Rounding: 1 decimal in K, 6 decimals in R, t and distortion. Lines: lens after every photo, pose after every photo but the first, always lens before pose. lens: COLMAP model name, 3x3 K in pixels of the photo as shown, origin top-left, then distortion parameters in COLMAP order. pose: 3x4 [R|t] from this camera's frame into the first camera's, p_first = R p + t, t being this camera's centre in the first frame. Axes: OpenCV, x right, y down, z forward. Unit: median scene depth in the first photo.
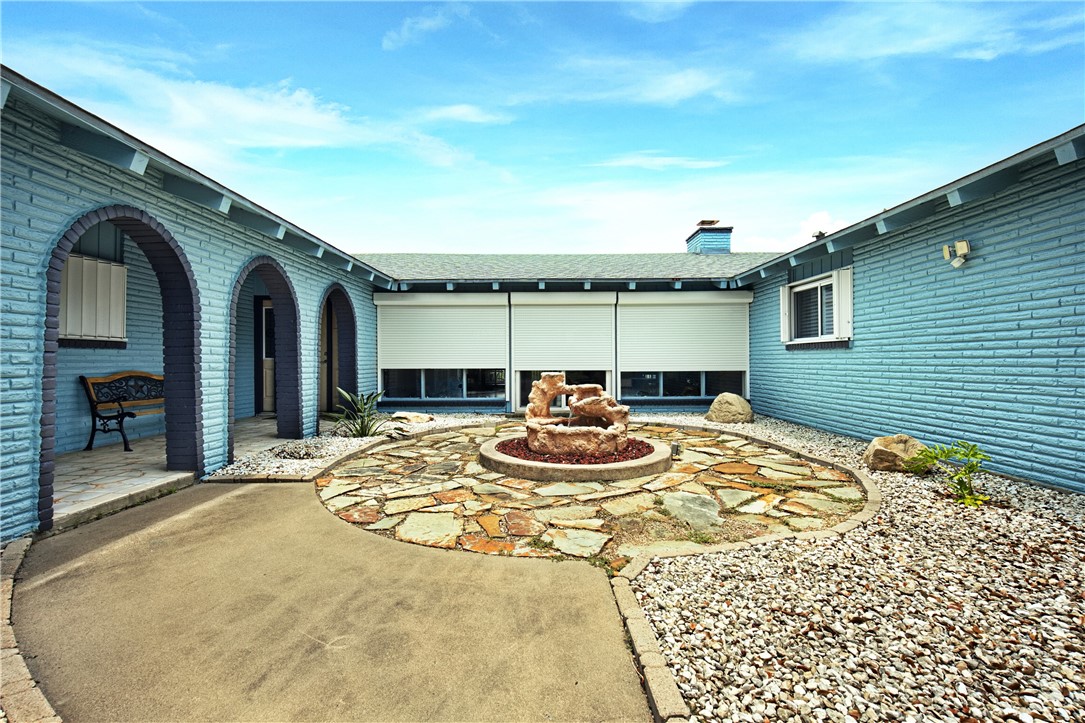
lens RADIAL K [[465.6, 0, 540.4], [0, 465.6, 359.4], [0, 0, 1]] dist [-0.000274, -0.000125]
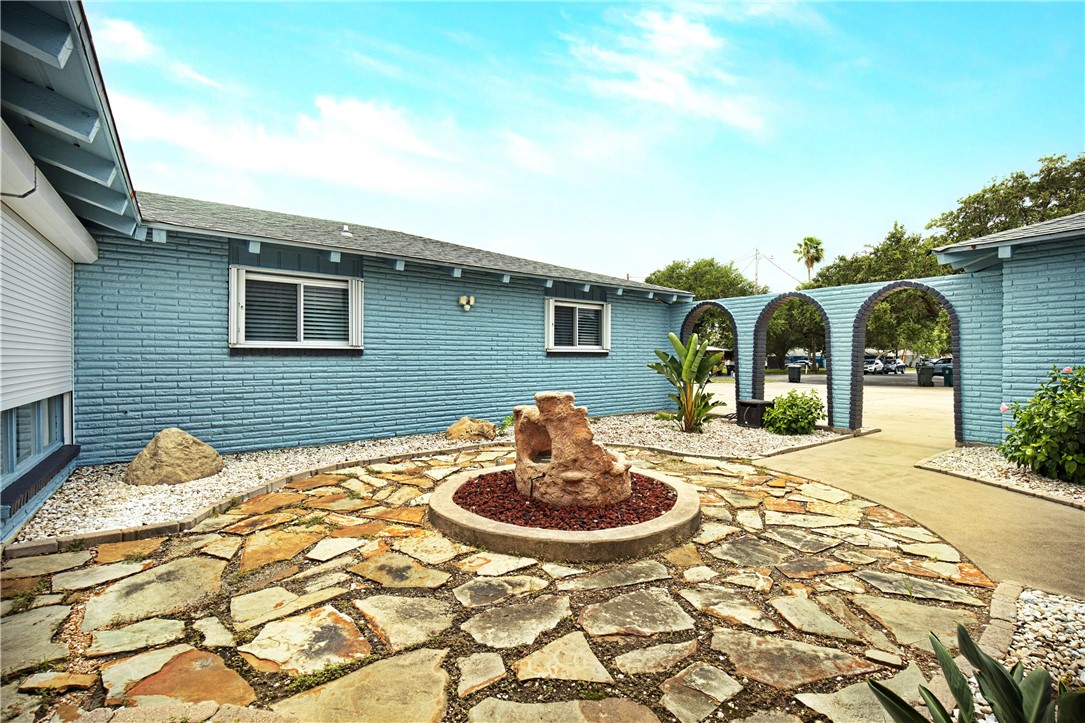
lens RADIAL K [[483.7, 0, 539.7], [0, 483.7, 361.1], [0, 0, 1]] dist [0.004060, 0.000318]
pose [[-0.603324, -0.002266, 0.797493, -0.522608], [-0.001548, 0.999997, 0.001670, -0.017698], [-0.797494, -0.000227, -0.603326, 1.519335]]
